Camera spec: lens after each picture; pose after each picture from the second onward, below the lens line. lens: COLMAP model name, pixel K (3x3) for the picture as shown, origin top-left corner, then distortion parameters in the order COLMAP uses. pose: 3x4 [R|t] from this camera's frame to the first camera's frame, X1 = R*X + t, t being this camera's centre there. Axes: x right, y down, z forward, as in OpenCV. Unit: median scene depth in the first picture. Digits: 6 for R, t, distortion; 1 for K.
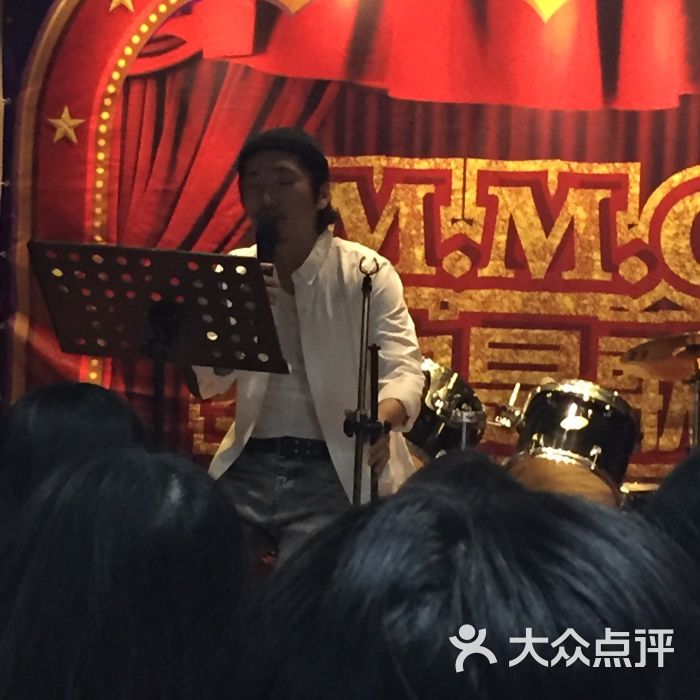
lens RADIAL K [[3413.2, 0, 349.8], [0, 3413.2, 350.0], [0, 0, 1]] dist [0.000547, 0.000000]
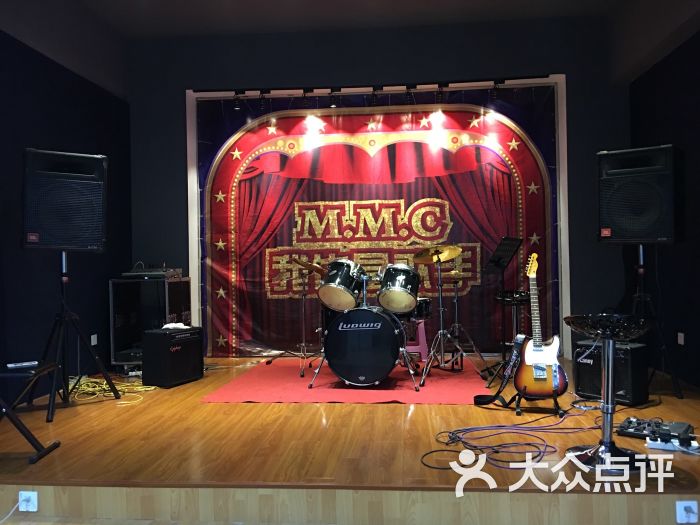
lens RADIAL K [[565.7, 0, 362.5], [0, 565.7, 258.9], [0, 0, 1]] dist [0.005770, 0.001249]
pose [[0.988340, -0.050326, 0.143705, -0.032624], [0.057928, 0.997107, -0.049212, 0.024774], [-0.140813, 0.056962, 0.988396, 0.479293]]
